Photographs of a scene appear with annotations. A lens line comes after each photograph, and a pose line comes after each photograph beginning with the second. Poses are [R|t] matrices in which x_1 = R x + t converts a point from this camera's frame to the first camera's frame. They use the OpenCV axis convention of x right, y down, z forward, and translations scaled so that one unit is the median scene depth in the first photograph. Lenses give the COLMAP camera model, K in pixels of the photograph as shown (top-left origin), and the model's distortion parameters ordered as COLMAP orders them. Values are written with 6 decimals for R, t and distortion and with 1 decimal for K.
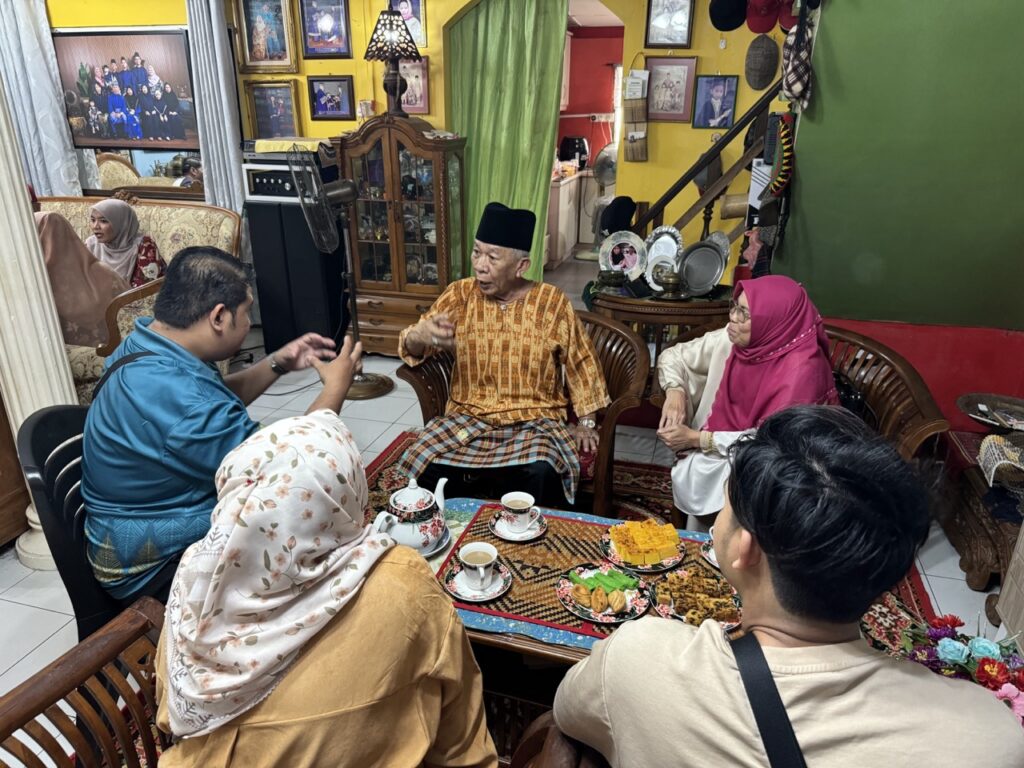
lens RADIAL K [[728.0, 0, 500.9], [0, 728.0, 385.6], [0, 0, 1]] dist [0.034281, -0.035960]
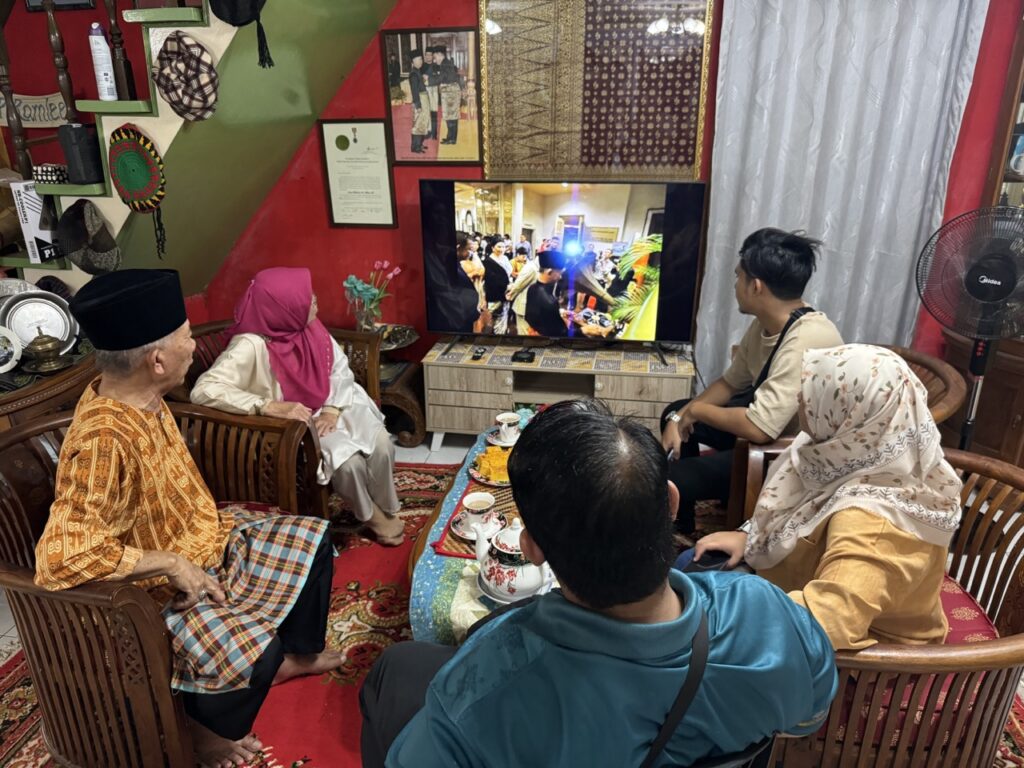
lens RADIAL K [[728.0, 0, 507.6], [0, 728.0, 385.5], [0, 0, 1]] dist [0.034281, -0.035960]
pose [[-0.102986, -0.370818, 0.922978, -0.671920], [0.366229, 0.848592, 0.381797, -0.278663], [-0.924808, 0.377341, 0.048411, 0.654677]]
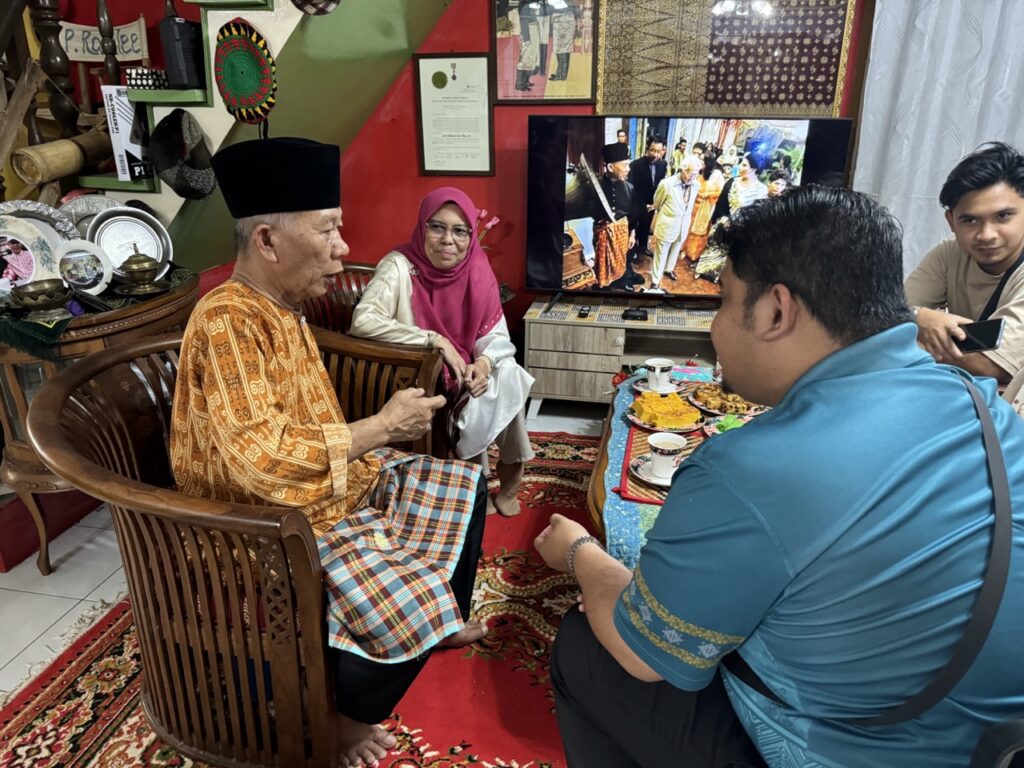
lens RADIAL K [[728.0, 0, 514.5], [0, 728.0, 381.2], [0, 0, 1]] dist [0.034281, -0.035960]
pose [[-0.093980, -0.354149, 0.930455, -0.570519], [0.352968, 0.862030, 0.363756, -0.218604], [-0.930904, 0.362606, 0.043990, 0.853270]]
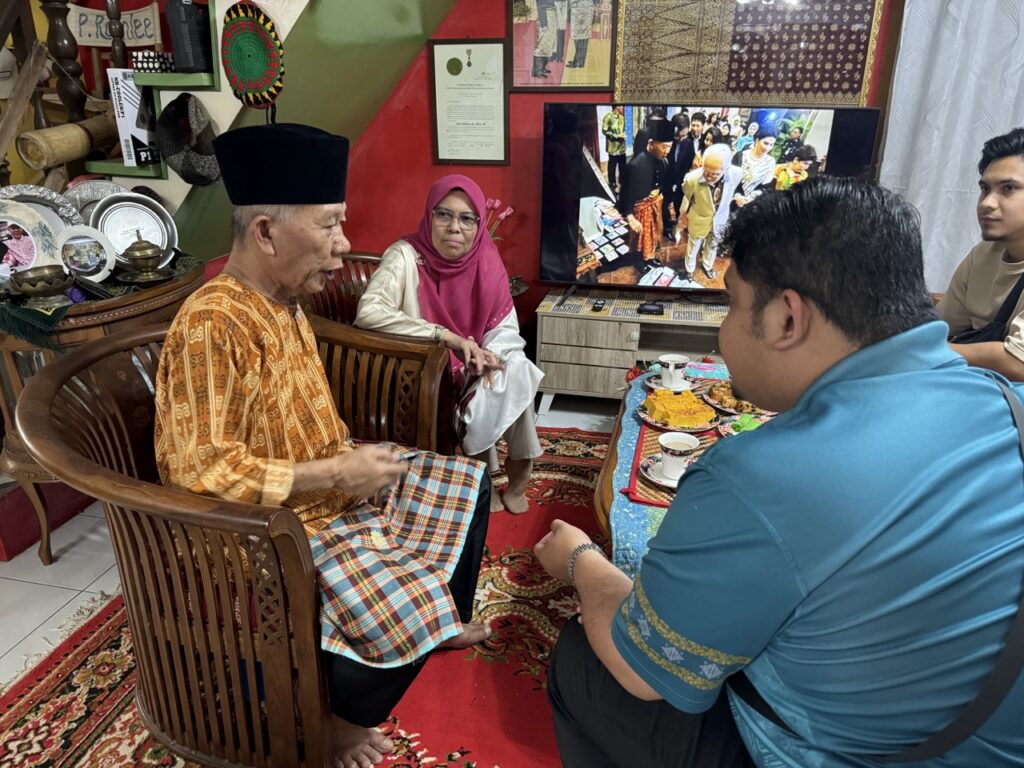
lens RADIAL K [[728.0, 0, 515.6], [0, 728.0, 381.8], [0, 0, 1]] dist [0.034281, -0.035960]
pose [[-0.067140, -0.364747, 0.928683, -0.548300], [0.348951, 0.863417, 0.364341, -0.207570], [-0.934733, 0.348526, 0.069309, 0.843799]]
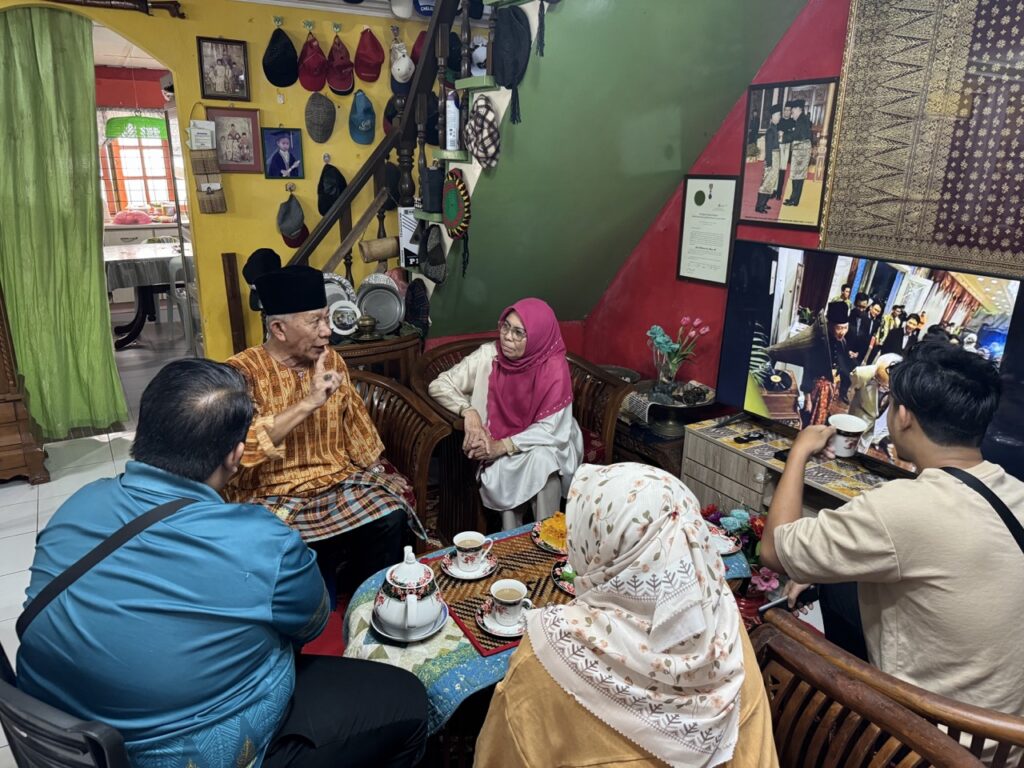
lens RADIAL K [[728.0, 0, 506.8], [0, 728.0, 389.1], [0, 0, 1]] dist [0.034281, -0.035960]
pose [[0.679036, -0.219592, 0.700493, -0.482348], [0.252491, 0.965858, 0.058023, -0.074739], [-0.689318, 0.137468, 0.711297, 0.148062]]
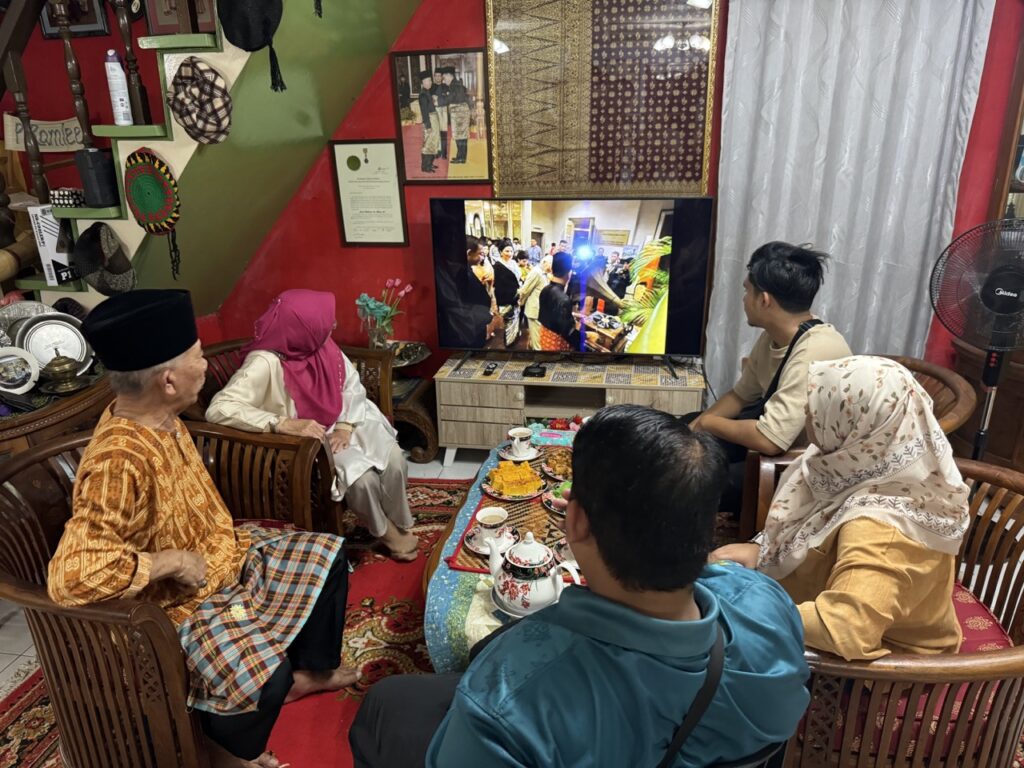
lens RADIAL K [[728.0, 0, 515.2], [0, 728.0, 386.9], [0, 0, 1]] dist [0.034281, -0.035960]
pose [[-0.101991, -0.352072, 0.930399, -0.679379], [0.378215, 0.851319, 0.363607, -0.281493], [-0.920082, 0.388975, 0.046332, 0.654214]]
